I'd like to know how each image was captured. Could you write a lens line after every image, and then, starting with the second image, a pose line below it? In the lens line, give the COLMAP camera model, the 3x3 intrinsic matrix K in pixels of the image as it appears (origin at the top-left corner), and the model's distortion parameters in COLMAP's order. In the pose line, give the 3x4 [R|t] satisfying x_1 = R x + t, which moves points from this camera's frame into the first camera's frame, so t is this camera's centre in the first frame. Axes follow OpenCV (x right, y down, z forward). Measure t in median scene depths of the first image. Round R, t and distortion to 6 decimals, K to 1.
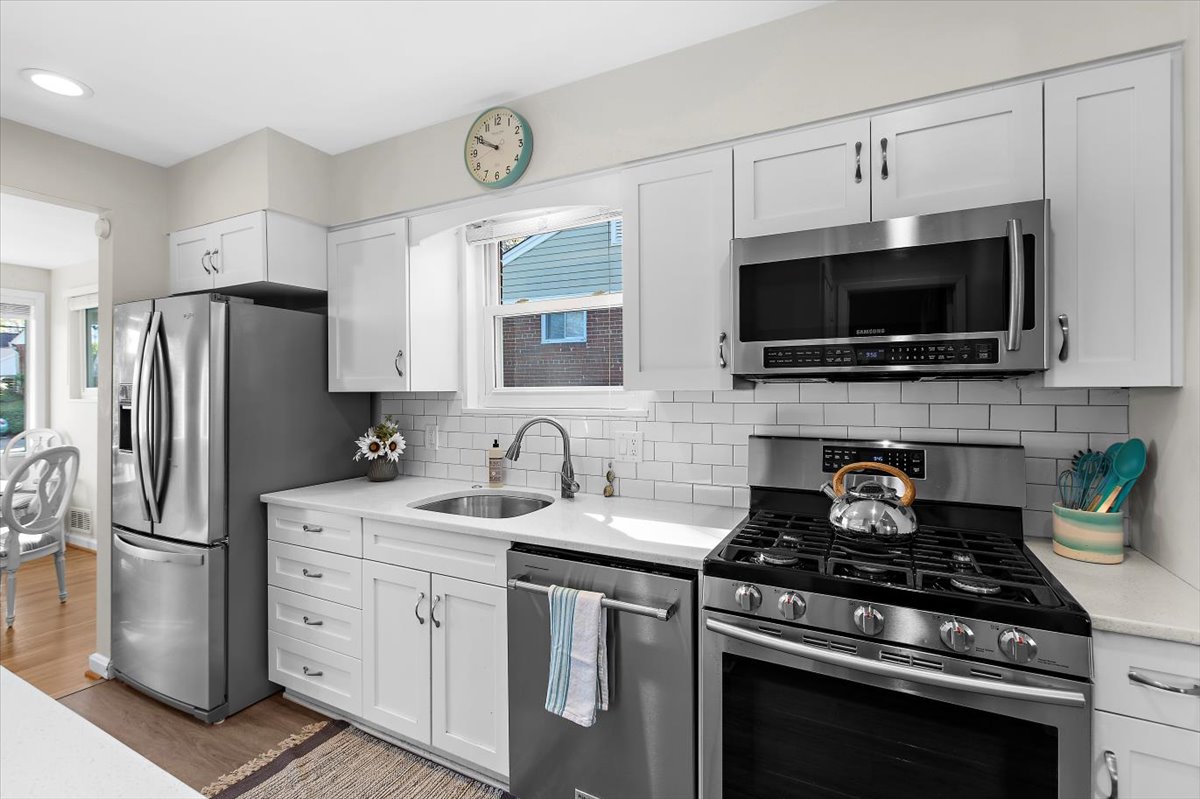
lens RADIAL K [[535.0, 0, 596.4], [0, 535.0, 394.3], [0, 0, 1]] dist [0.002883, -0.000918]
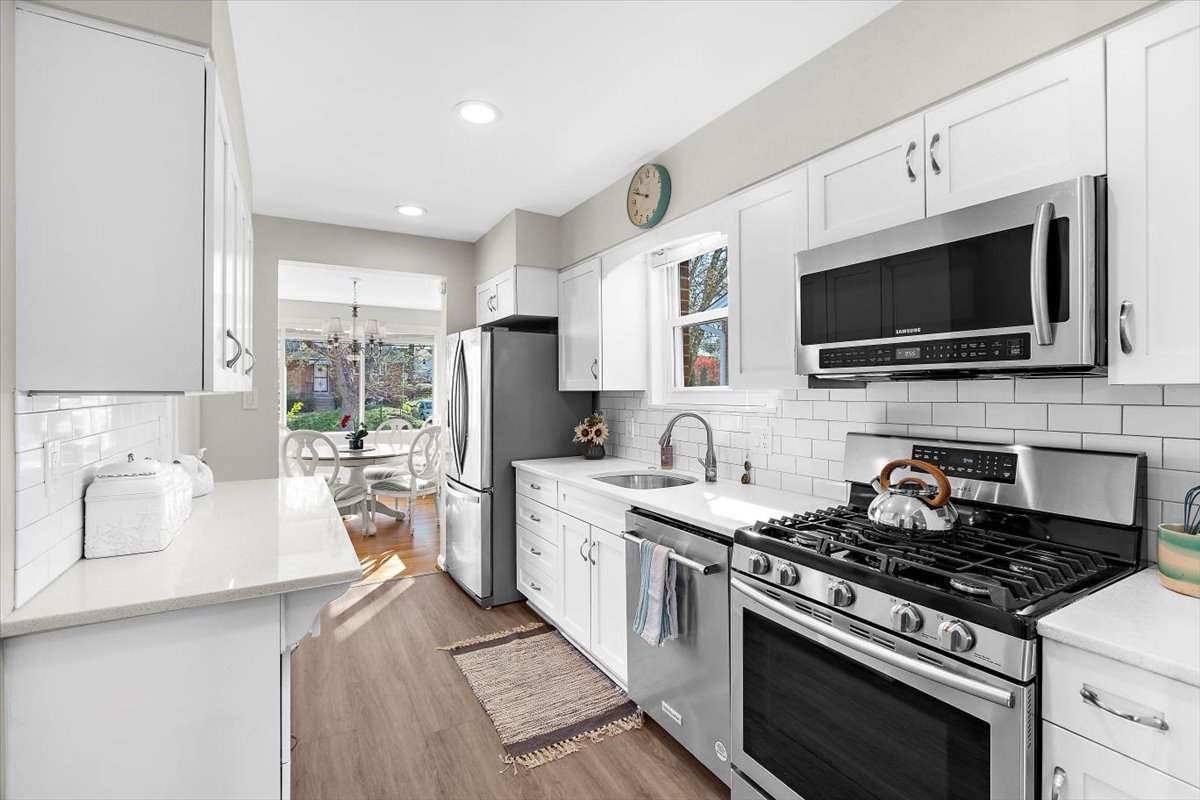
lens RADIAL K [[535.0, 0, 608.2], [0, 535.0, 395.2], [0, 0, 1]] dist [0.002883, -0.000918]
pose [[0.852110, 0.002449, -0.523358, 0.423519], [-0.000047, 0.999989, 0.004602, 0.000170], [0.523363, -0.003897, 0.852101, -0.125759]]
